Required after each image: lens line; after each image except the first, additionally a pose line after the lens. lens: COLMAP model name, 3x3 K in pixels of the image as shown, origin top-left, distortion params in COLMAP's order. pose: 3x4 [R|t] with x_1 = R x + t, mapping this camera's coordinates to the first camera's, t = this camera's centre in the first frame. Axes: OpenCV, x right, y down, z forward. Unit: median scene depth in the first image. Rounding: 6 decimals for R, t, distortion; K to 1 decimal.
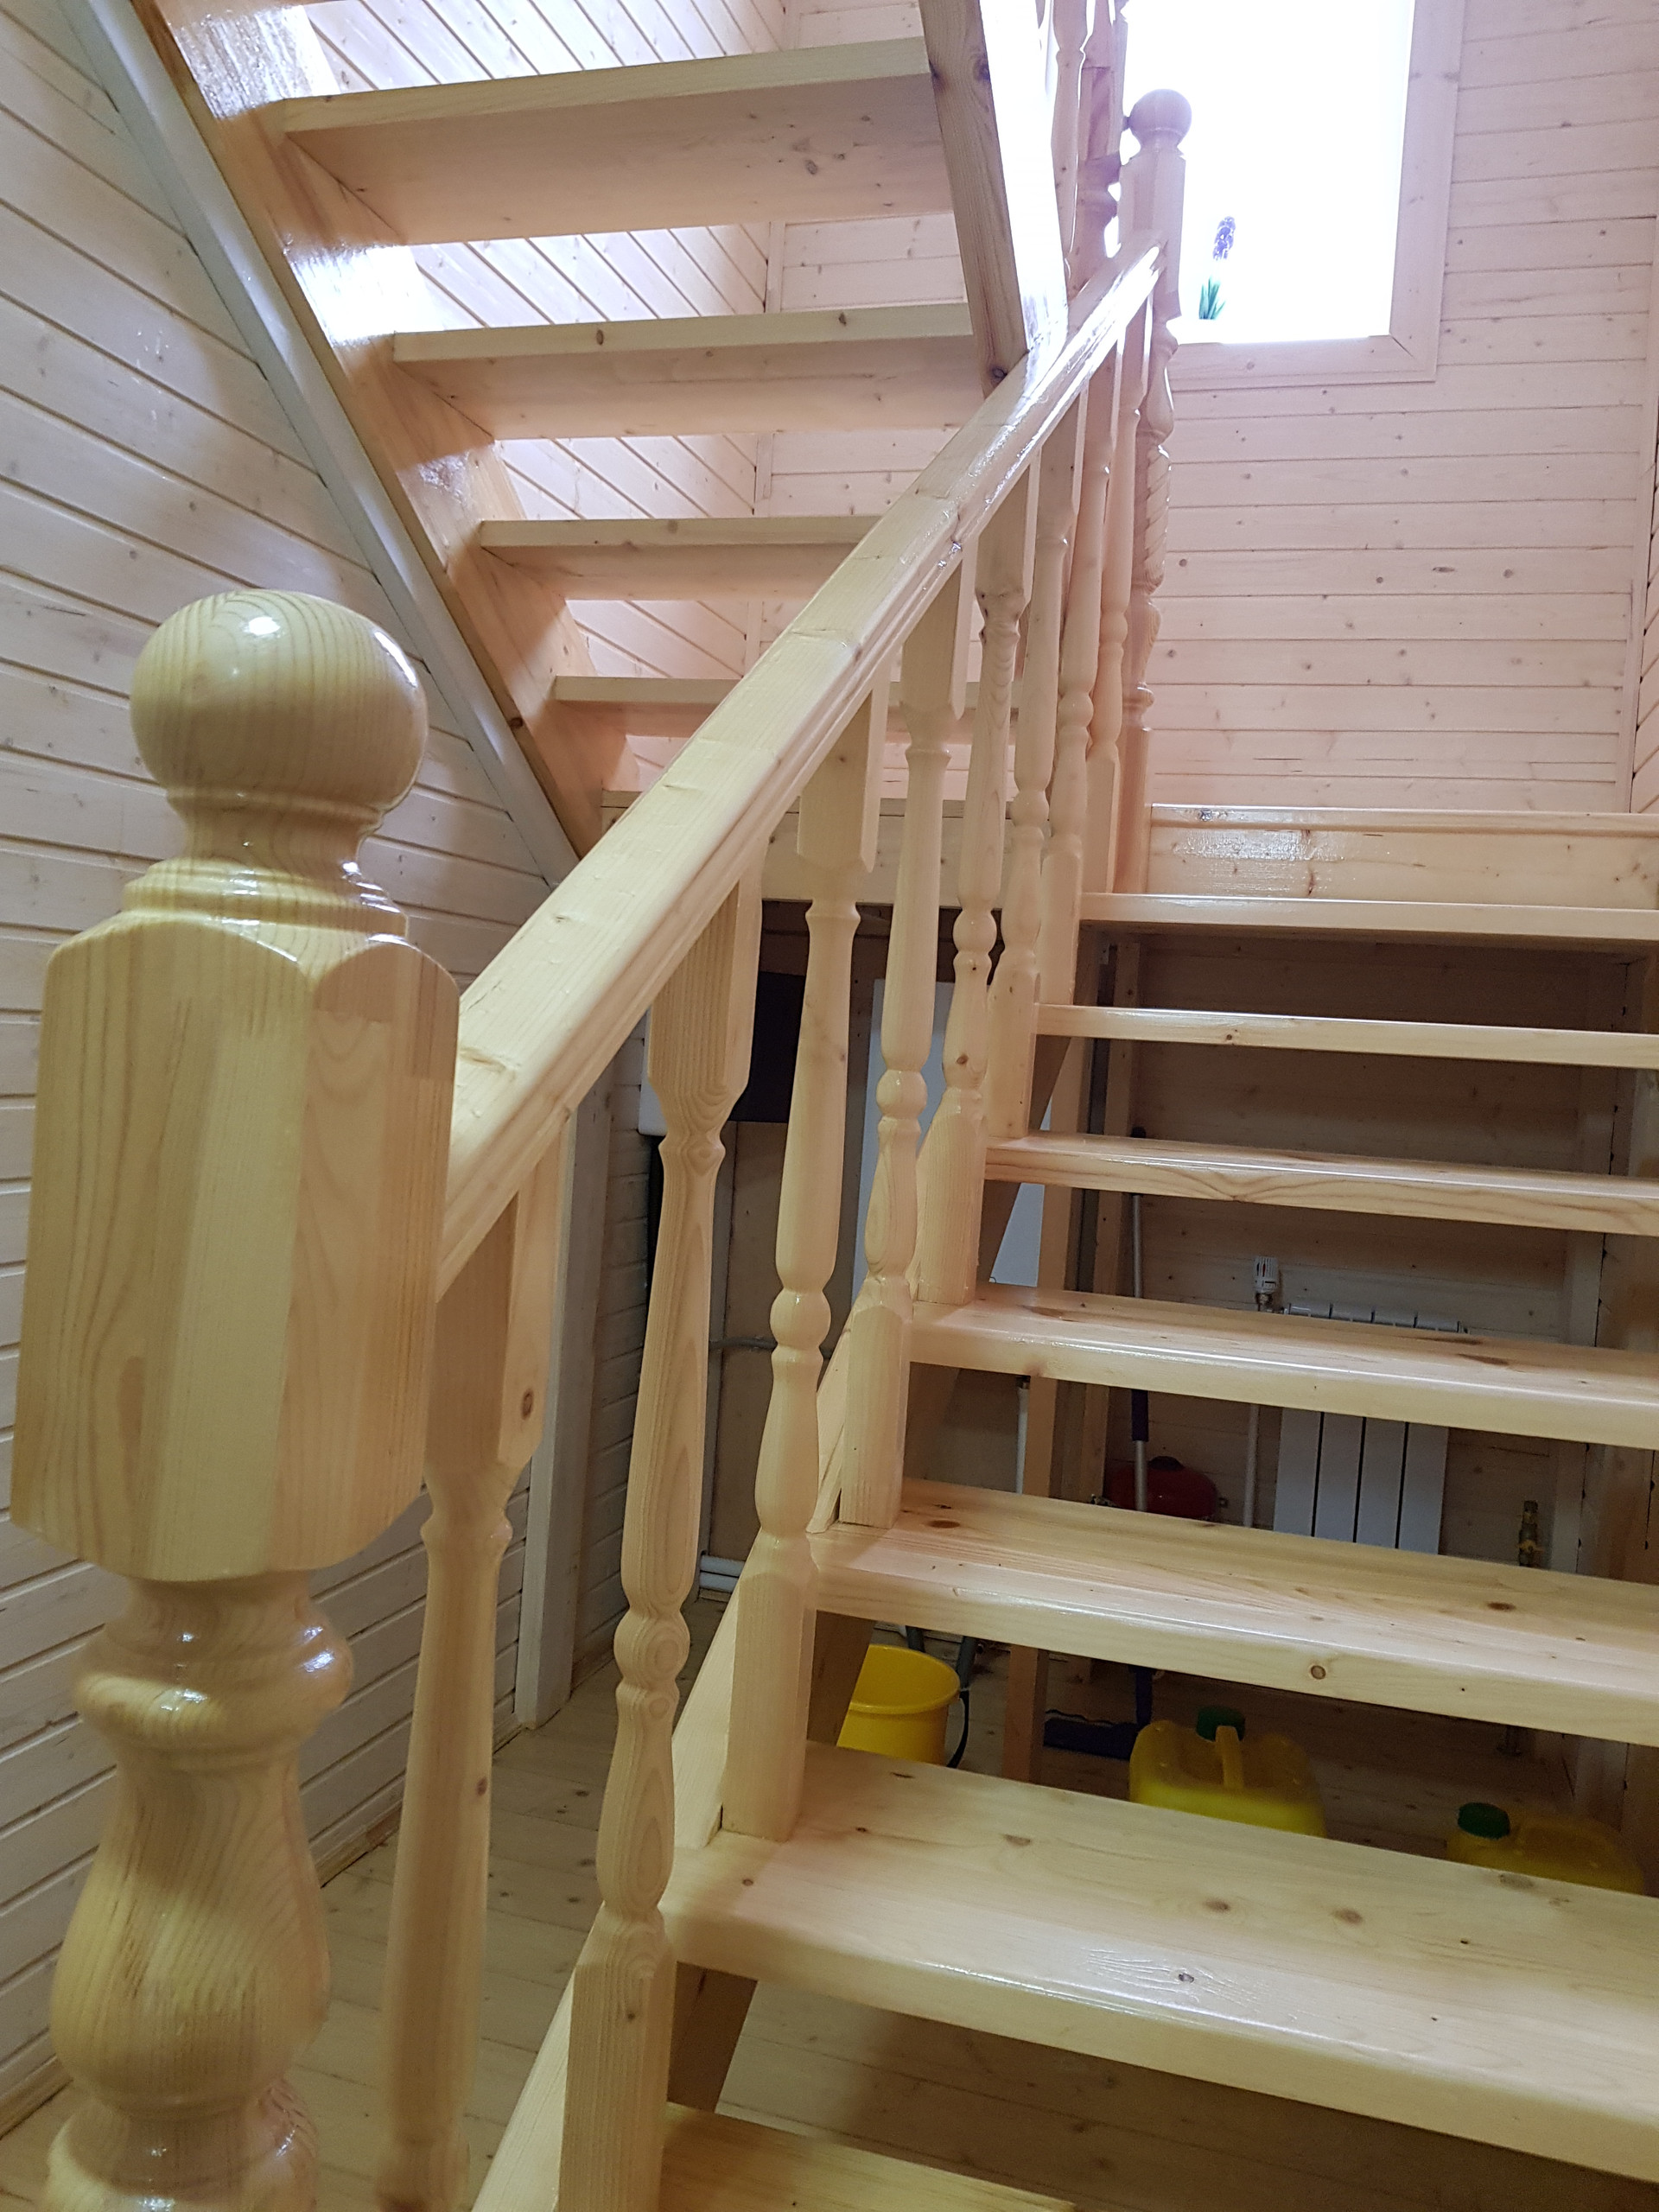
lens RADIAL K [[1753.9, 0, 832.3], [0, 1753.9, 1099.2], [0, 0, 1]] dist [0.049037, -0.084430]
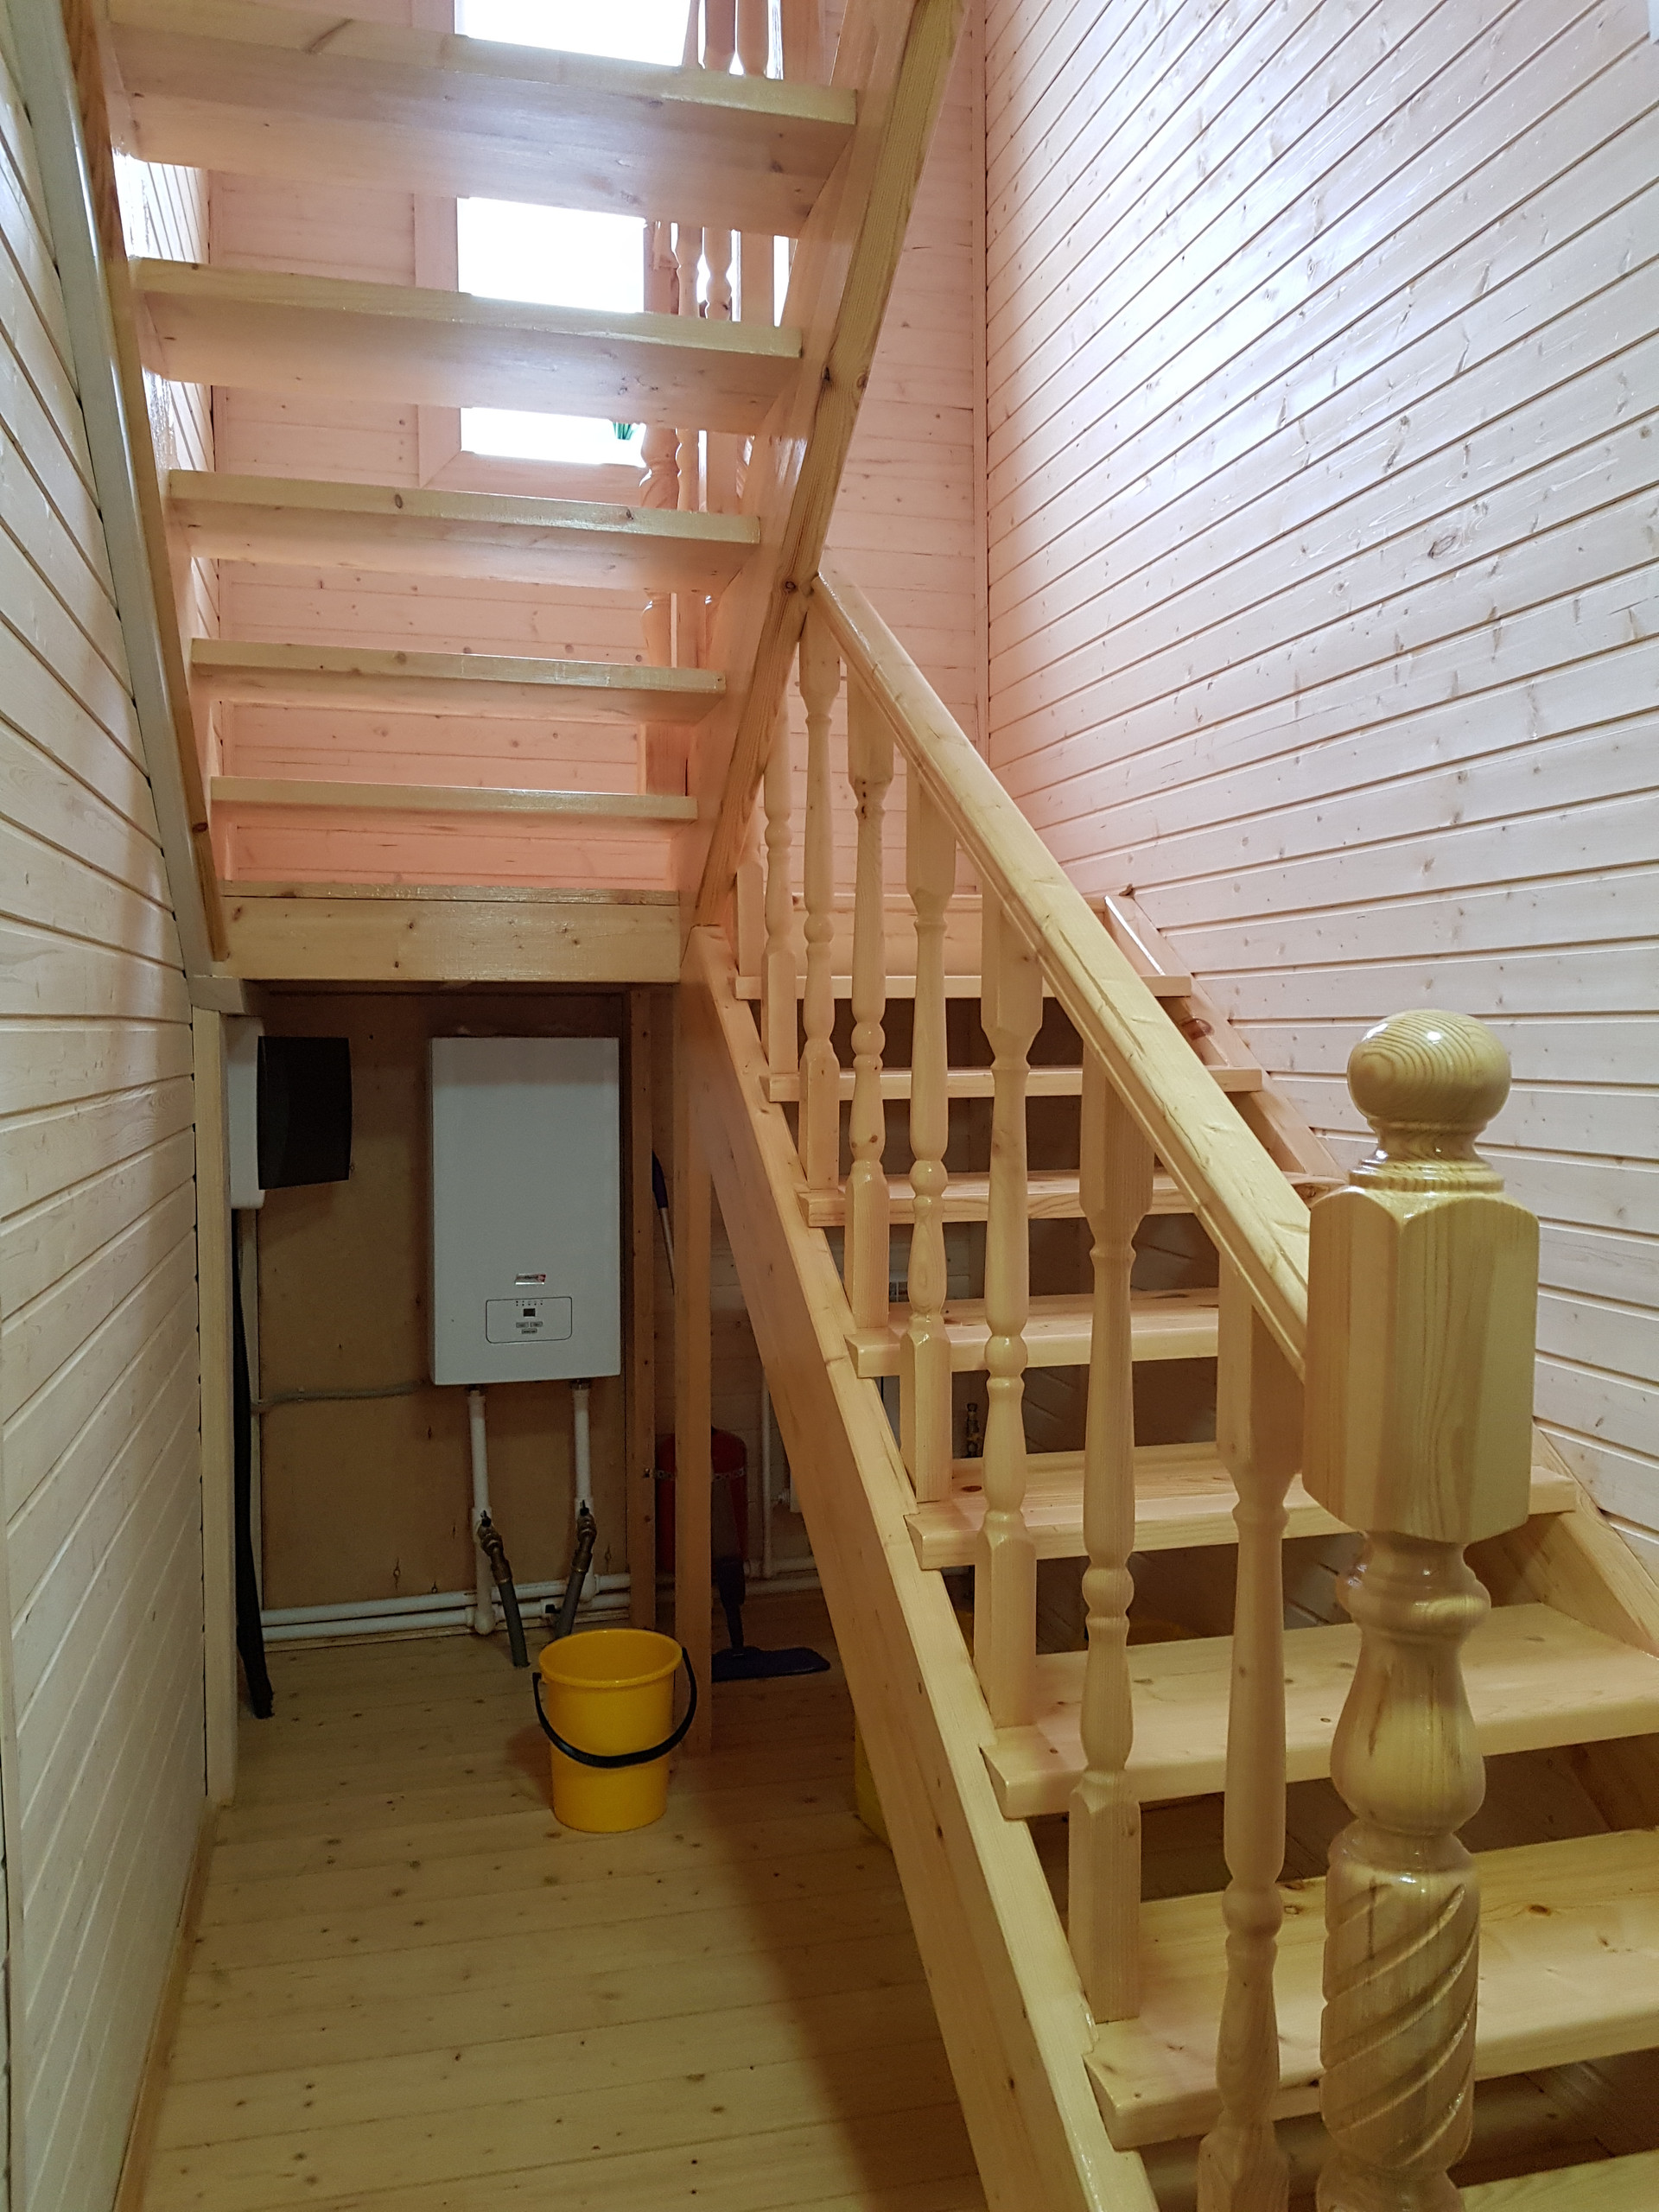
lens RADIAL K [[1753.9, 0, 827.7], [0, 1753.9, 1113.3], [0, 0, 1]] dist [0.049037, -0.084430]
pose [[0.849406, -0.091433, 0.519759, -0.974762], [0.076973, 0.995809, 0.049385, -0.170057], [-0.522096, -0.001941, 0.852885, -0.130886]]
